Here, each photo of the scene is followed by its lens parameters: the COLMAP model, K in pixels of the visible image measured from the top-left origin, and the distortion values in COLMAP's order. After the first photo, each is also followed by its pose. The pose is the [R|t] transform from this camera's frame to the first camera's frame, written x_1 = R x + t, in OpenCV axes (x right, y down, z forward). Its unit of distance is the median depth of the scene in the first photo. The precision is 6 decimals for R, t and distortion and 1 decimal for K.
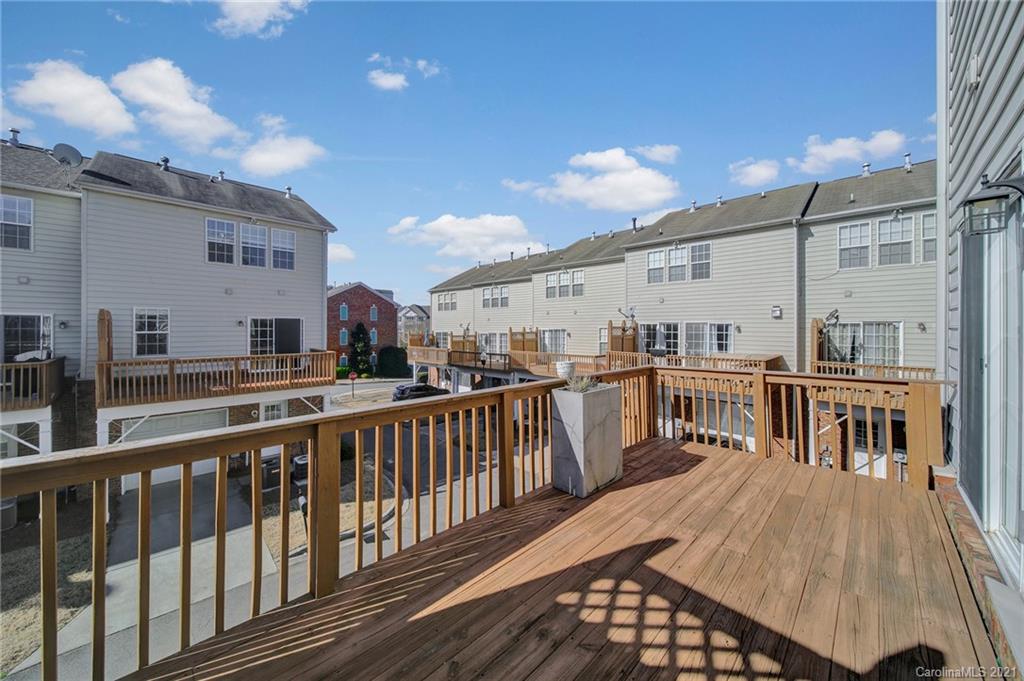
lens RADIAL K [[375.2, 0, 519.3], [0, 375.2, 325.4], [0, 0, 1]] dist [-0.001079, -0.000228]
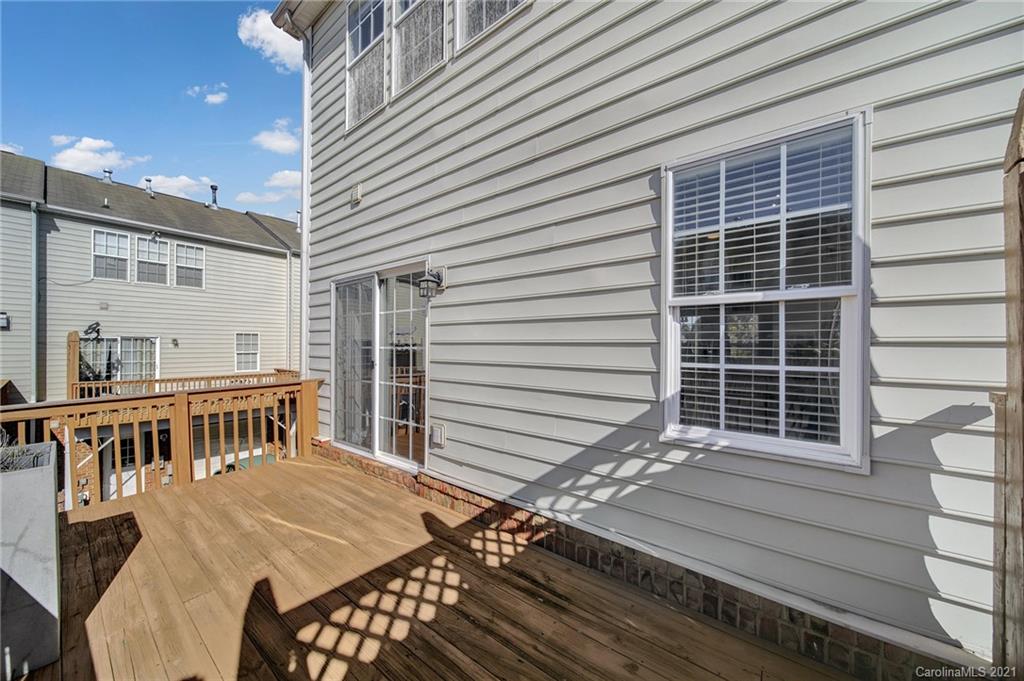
lens RADIAL K [[356.7, 0, 511.6], [0, 356.7, 345.6], [0, 0, 1]] dist [-0.002760, -0.001044]
pose [[-0.108676, -0.003140, 0.994072, -0.103507], [-0.009759, 0.999950, 0.002092, 0.001281], [-0.994029, -0.009473, -0.108701, 0.107502]]
